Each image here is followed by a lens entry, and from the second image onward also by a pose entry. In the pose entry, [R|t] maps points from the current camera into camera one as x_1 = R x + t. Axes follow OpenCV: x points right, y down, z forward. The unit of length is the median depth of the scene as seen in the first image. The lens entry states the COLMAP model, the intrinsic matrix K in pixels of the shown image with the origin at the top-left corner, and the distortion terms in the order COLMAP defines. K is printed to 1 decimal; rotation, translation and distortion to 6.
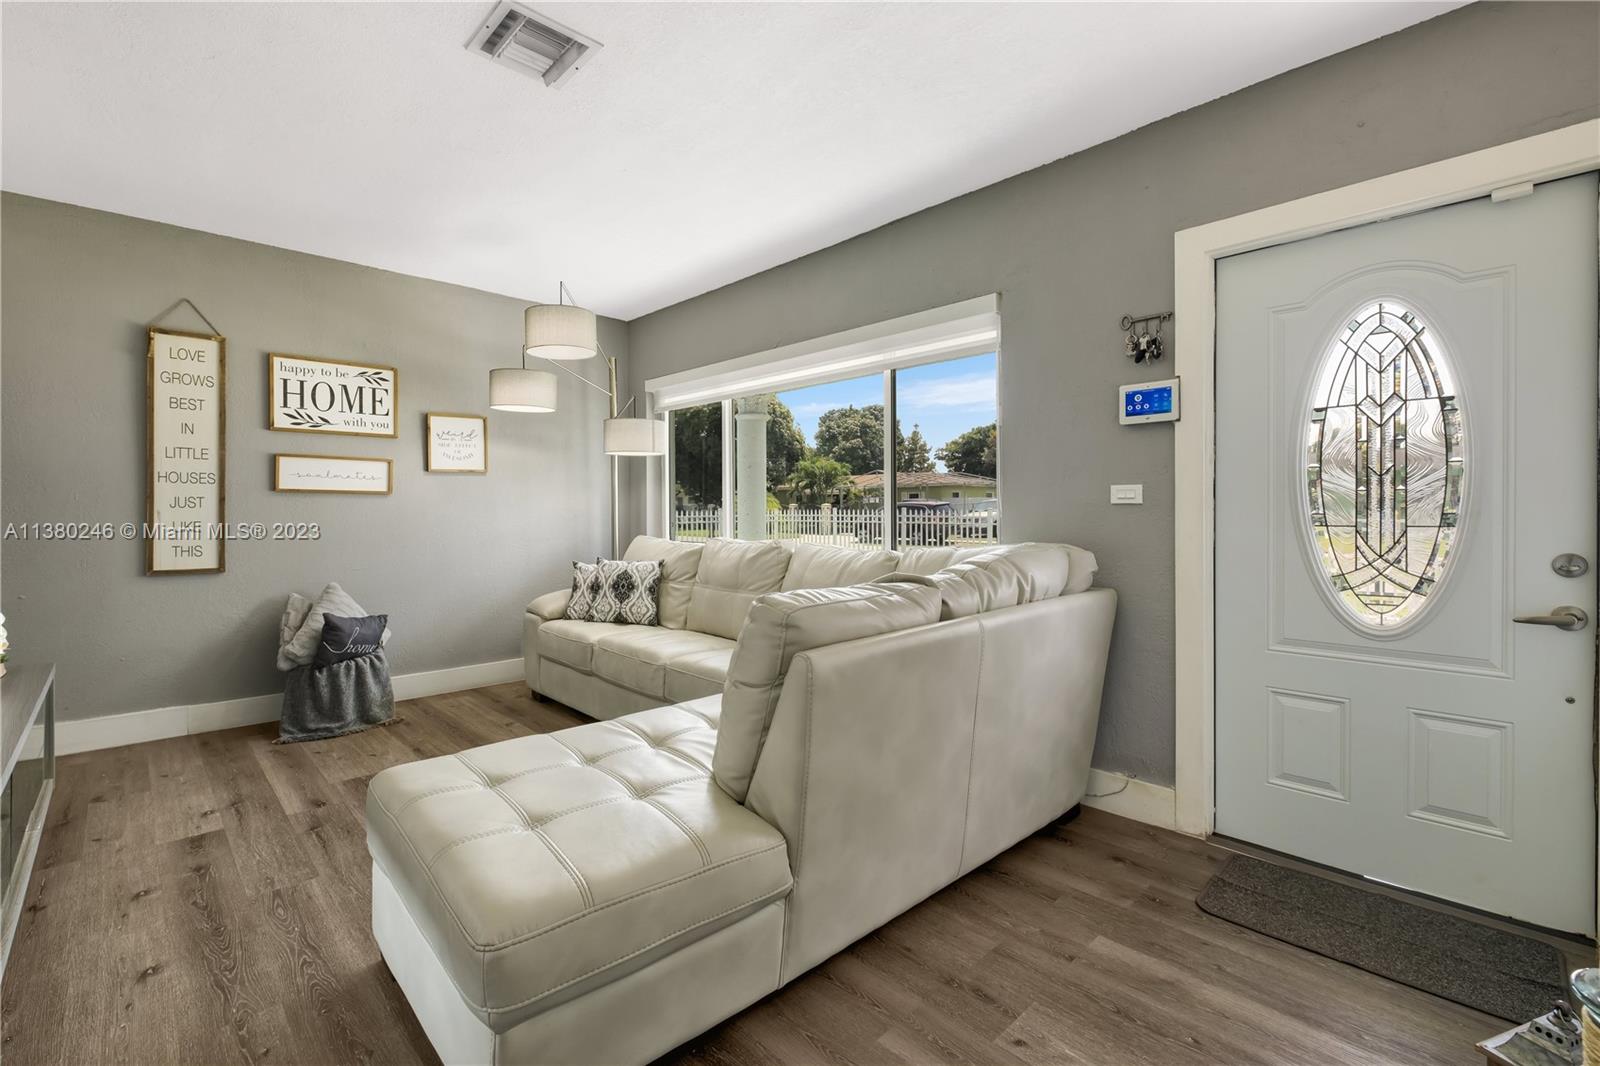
lens RADIAL K [[712.6, 0, 797.8], [0, 712.6, 507.3], [0, 0, 1]] dist [-0.000226, -0.000084]
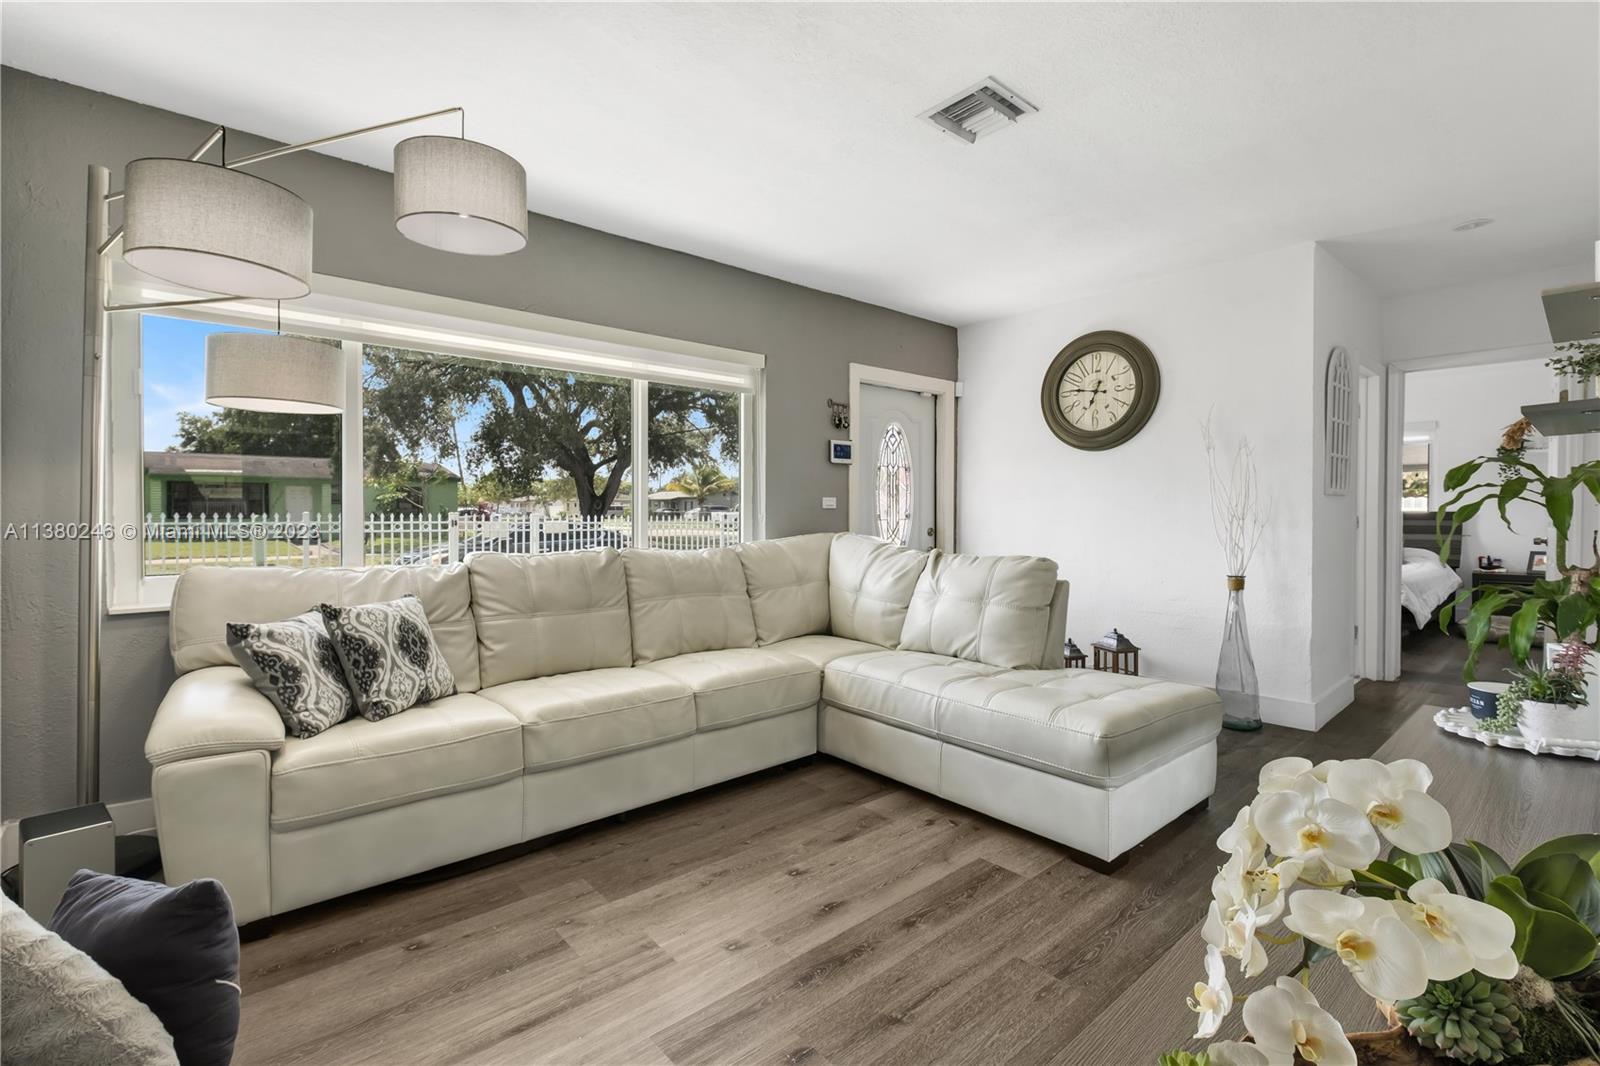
lens RADIAL K [[701.5, 0, 794.1], [0, 701.5, 521.9], [0, 0, 1]] dist [-0.000380, 0.000200]
pose [[0.051900, 0.001281, 0.998651, -1.255764], [0.018399, 0.999828, -0.002238, 0.029719], [-0.998483, 0.018490, 0.051867, 1.030001]]
